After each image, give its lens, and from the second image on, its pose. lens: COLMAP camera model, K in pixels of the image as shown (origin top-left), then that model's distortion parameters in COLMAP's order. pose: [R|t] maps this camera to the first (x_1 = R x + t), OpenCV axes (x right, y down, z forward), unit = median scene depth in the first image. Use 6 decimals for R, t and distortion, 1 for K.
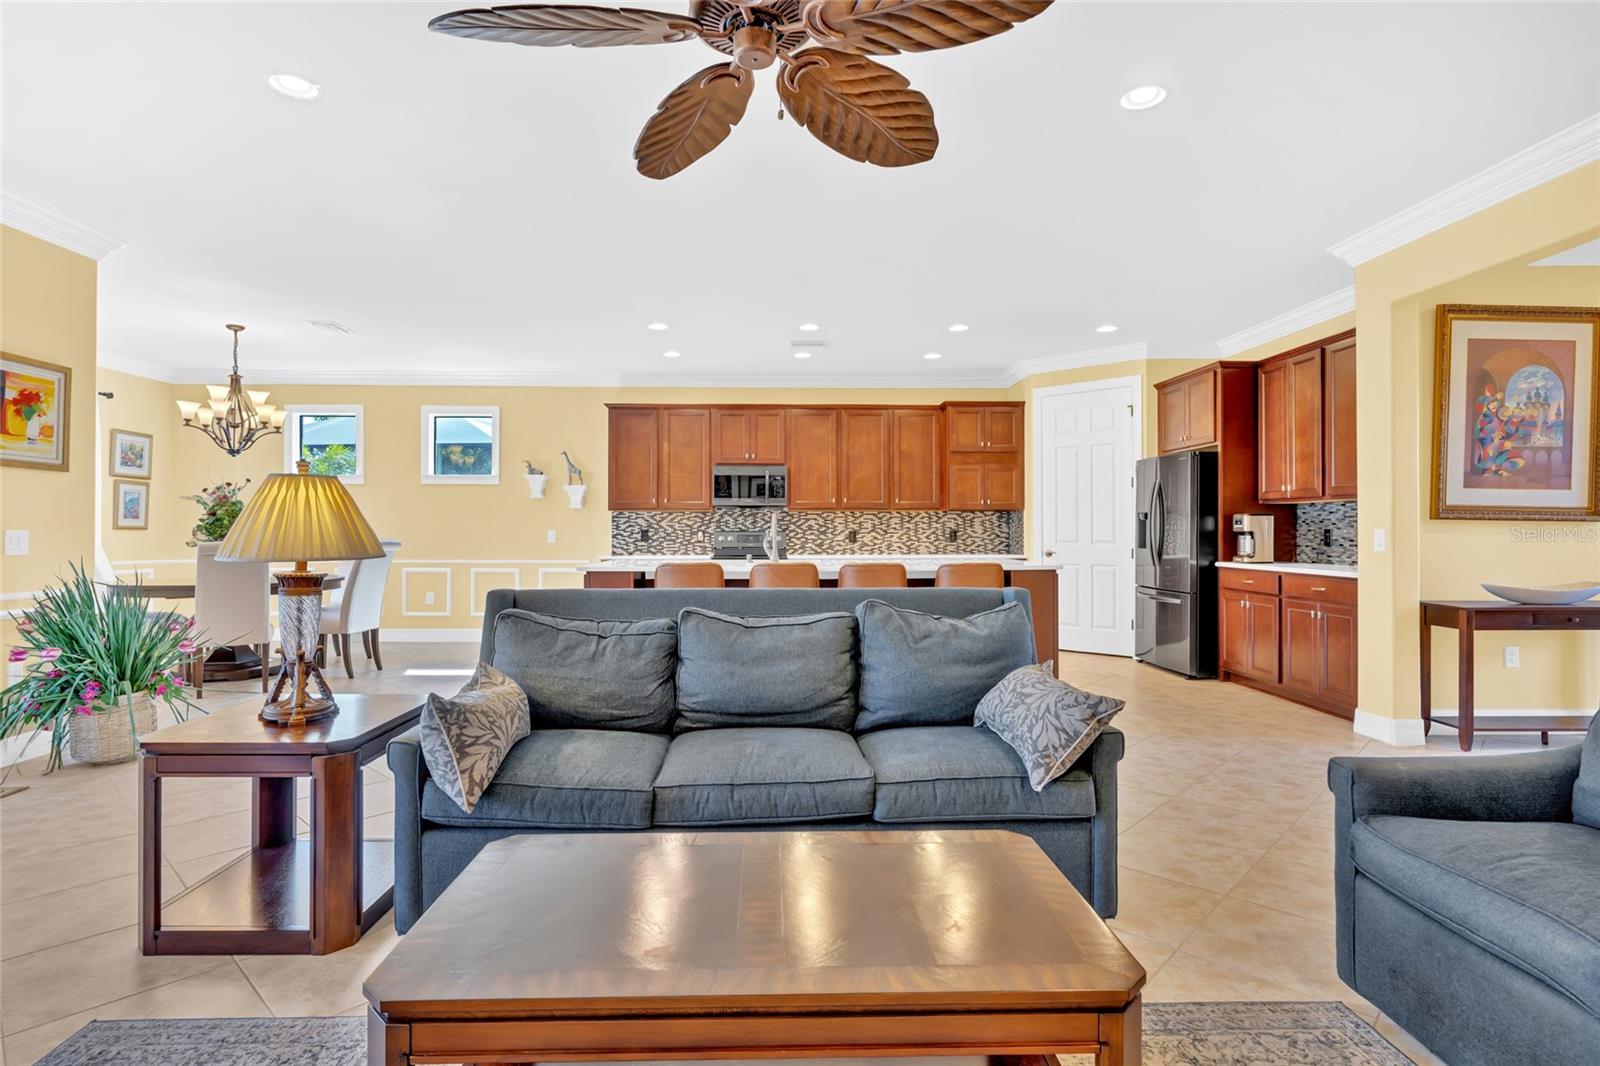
lens RADIAL K [[821.1, 0, 797.6], [0, 821.1, 528.7], [0, 0, 1]] dist [-0.000753, 0.001119]
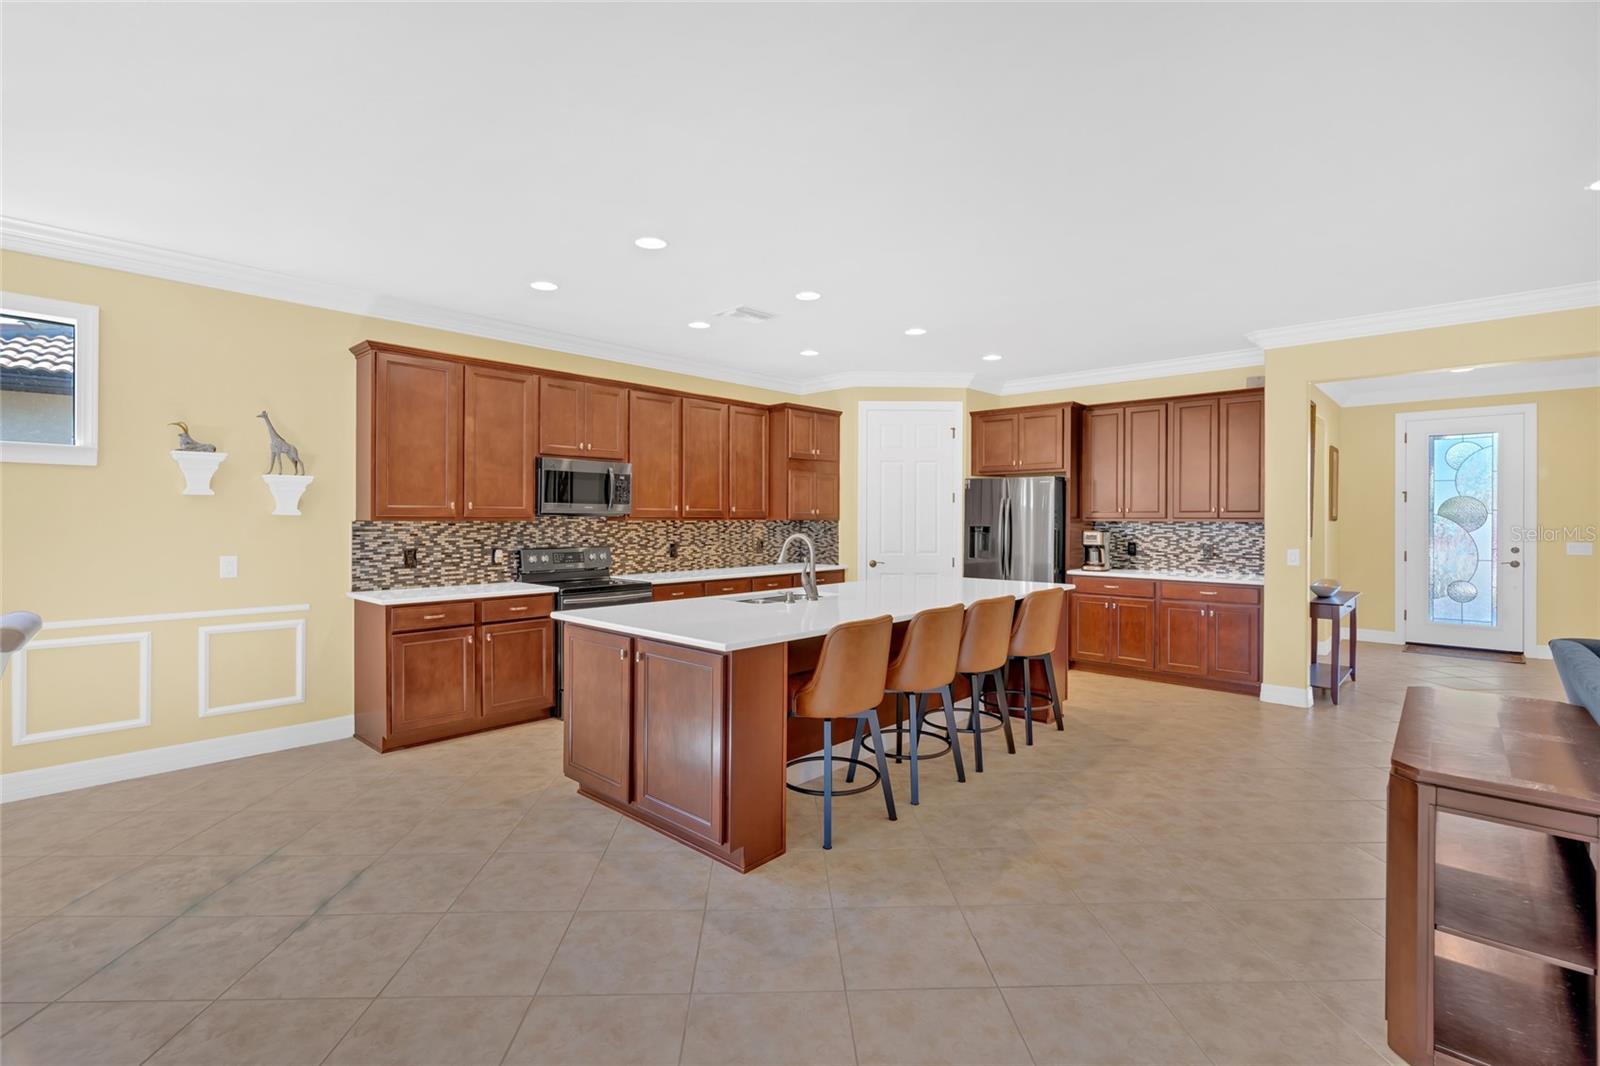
lens RADIAL K [[725.6, 0, 797.1], [0, 725.6, 520.4], [0, 0, 1]] dist [-0.005154, 0.000533]
pose [[0.703076, 0.000602, 0.711114, -0.398789], [-0.005575, 0.999974, 0.004665, -0.026961], [-0.711092, -0.007245, 0.703061, 0.421741]]
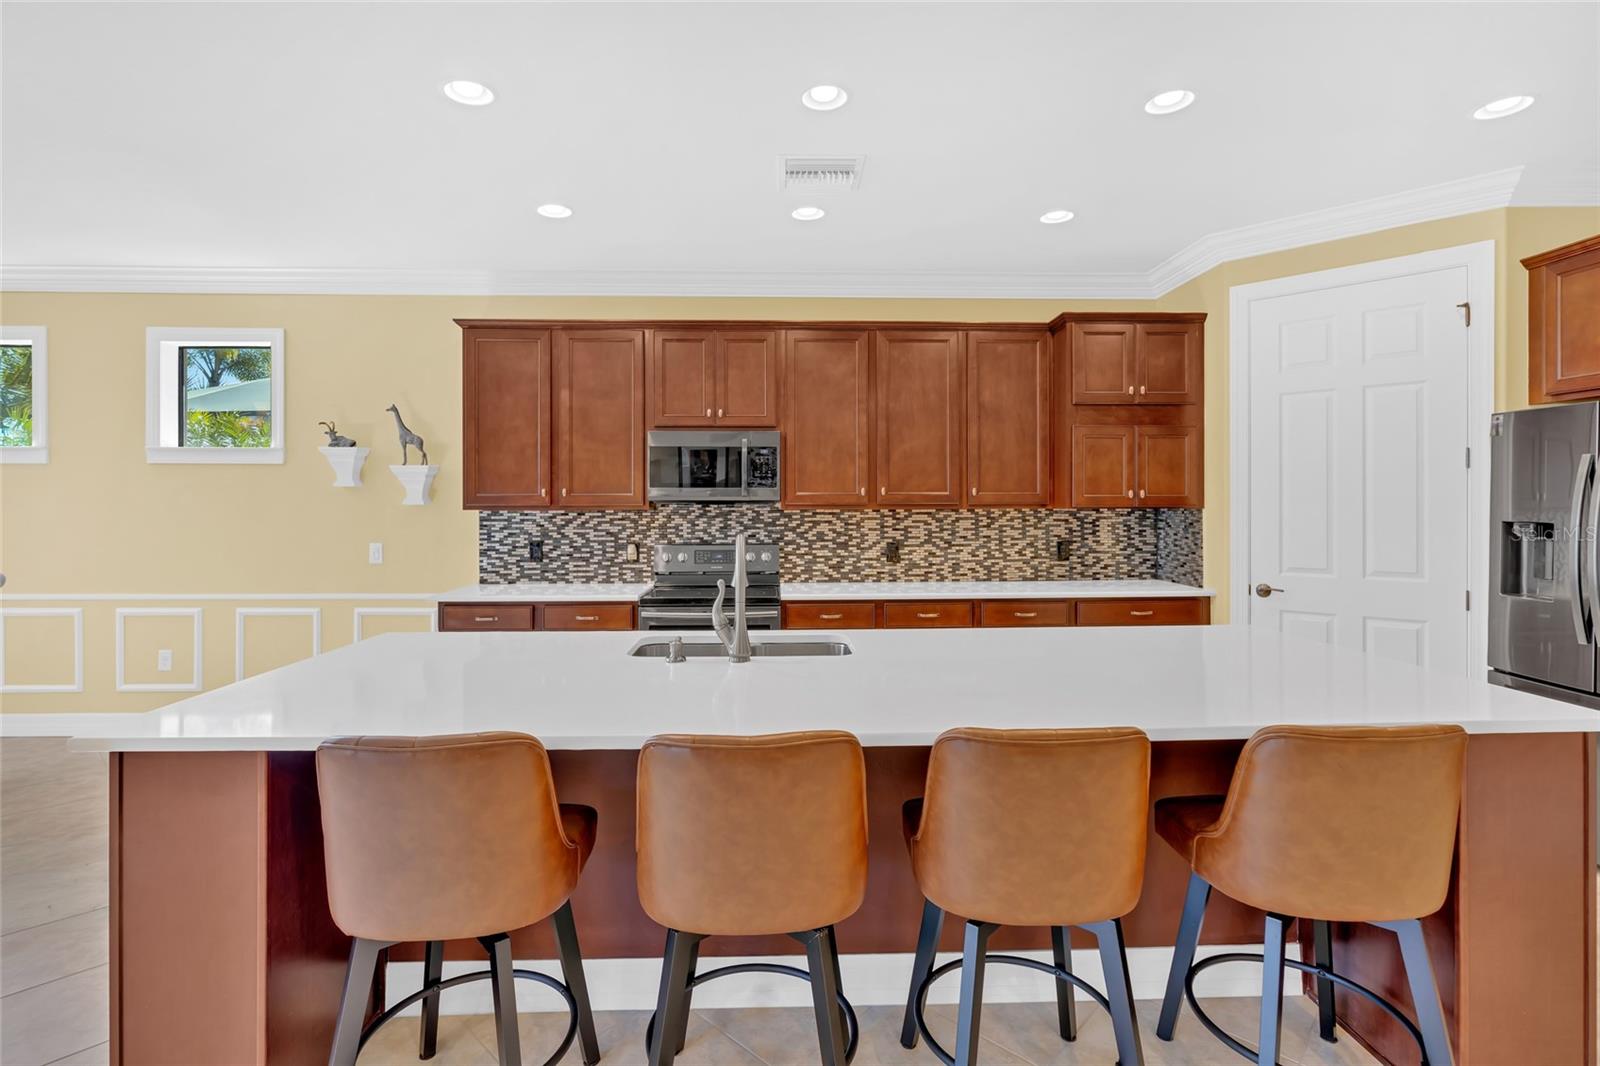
lens RADIAL K [[765.0, 0, 799.5], [0, 765.0, 507.9], [0, 0, 1]] dist [-0.004476, -0.000316]
pose [[0.999999, -0.001105, -0.000085, 0.000367], [0.001105, 0.999988, 0.004779, -0.026383], [0.000080, -0.004779, 0.999989, 0.489452]]
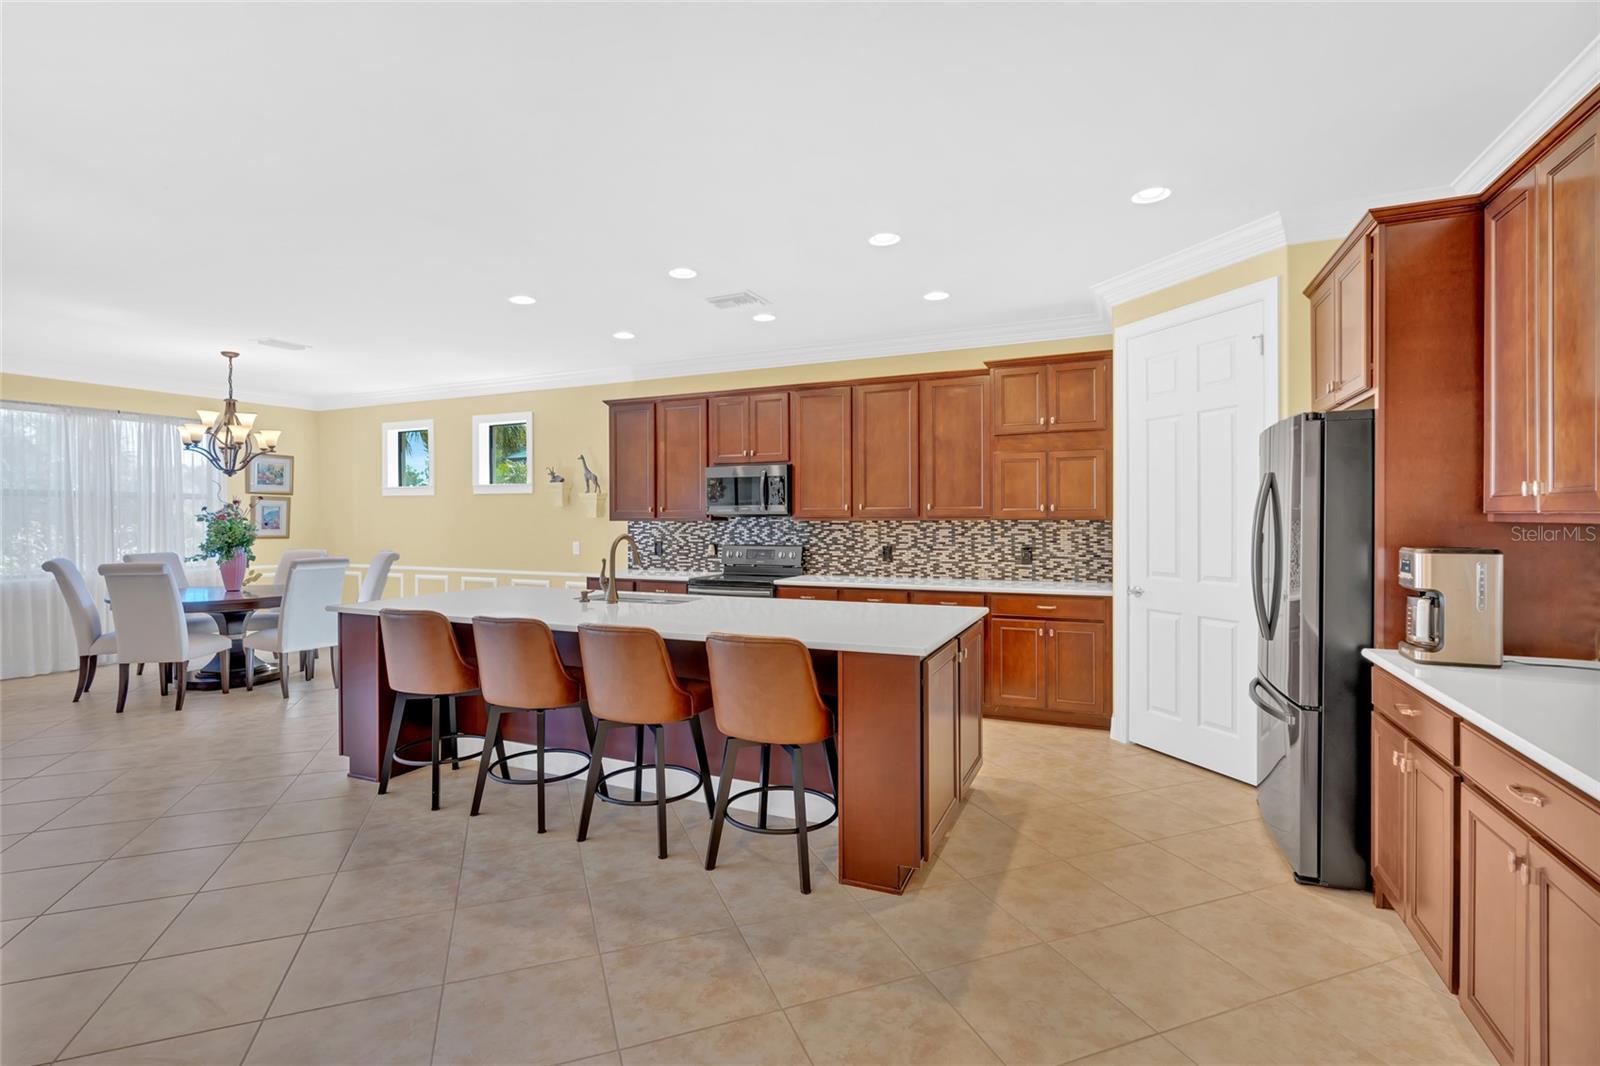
lens RADIAL K [[748.4, 0, 792.6], [0, 748.4, 520.5], [0, 0, 1]] dist [-0.000358, 0.002309]
pose [[0.893607, -0.000728, -0.448849, 0.321005], [0.004172, 0.999969, 0.006683, -0.027822], [0.448830, -0.007845, 0.893583, 0.373504]]
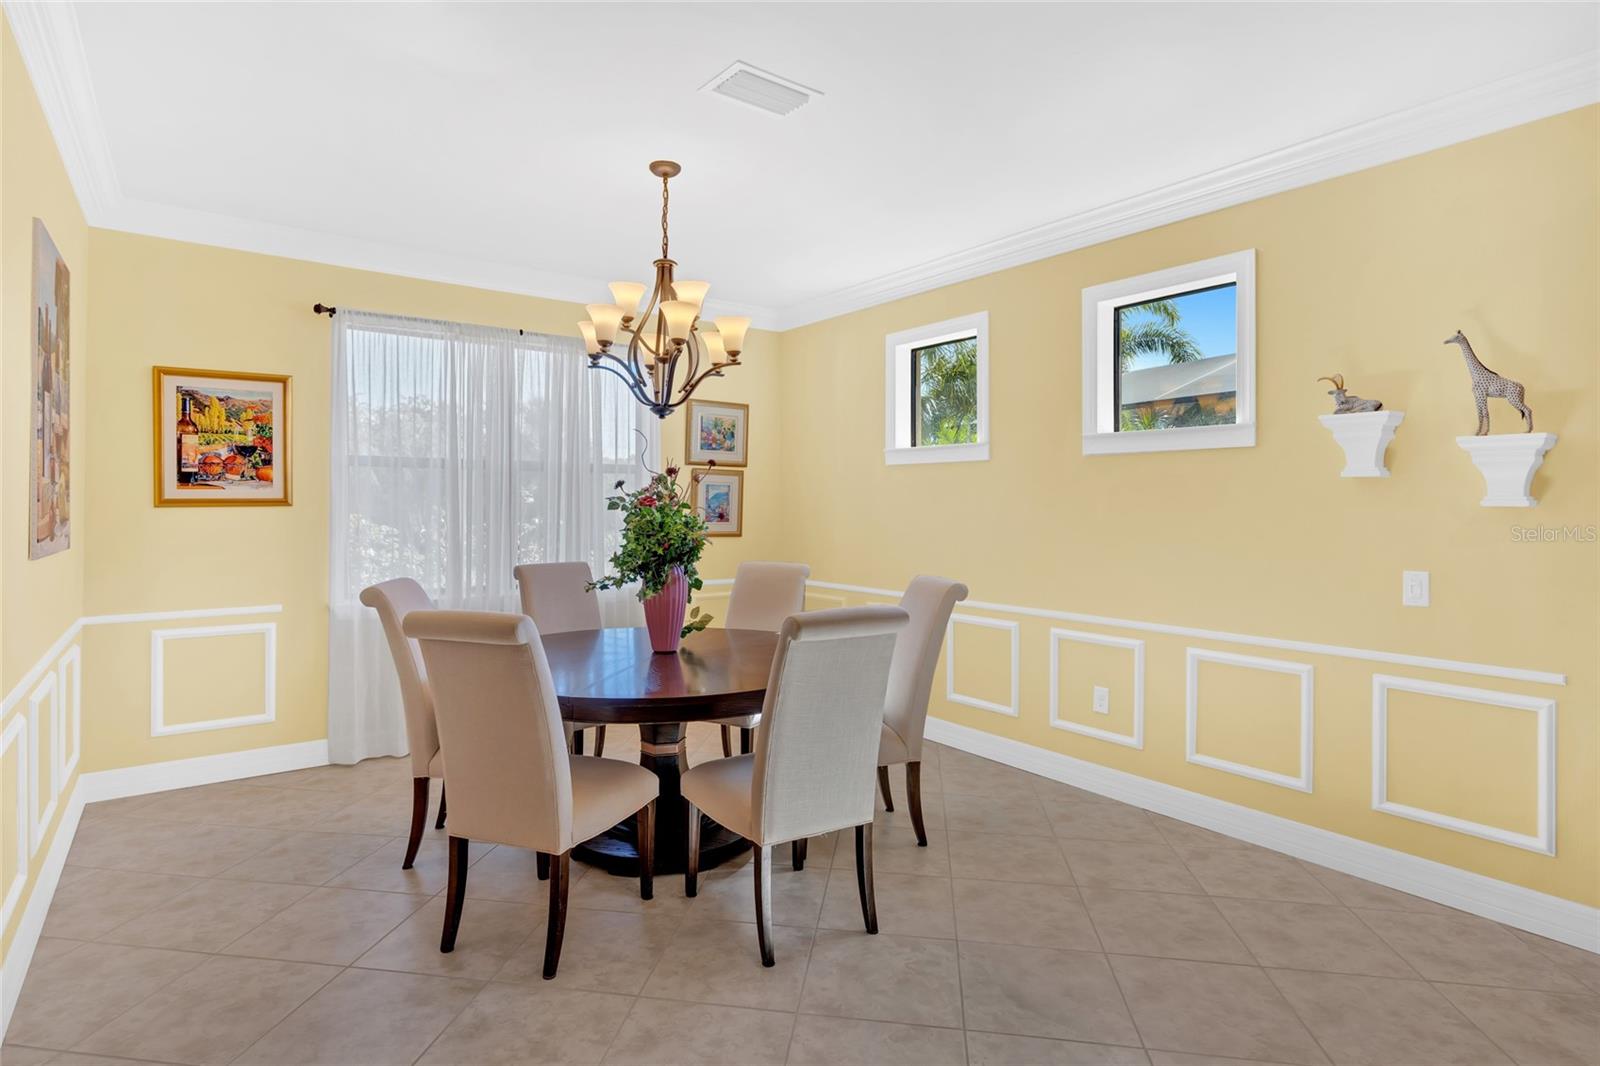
lens RADIAL K [[821.1, 0, 782.4], [0, 821.1, 499.5], [0, 0, 1]] dist [-0.000753, 0.001119]
pose [[0.562528, -0.004548, -0.826765, -0.174275], [-0.001132, 0.999980, -0.006271, -0.026826], [0.826777, 0.004464, 0.562512, 0.624259]]
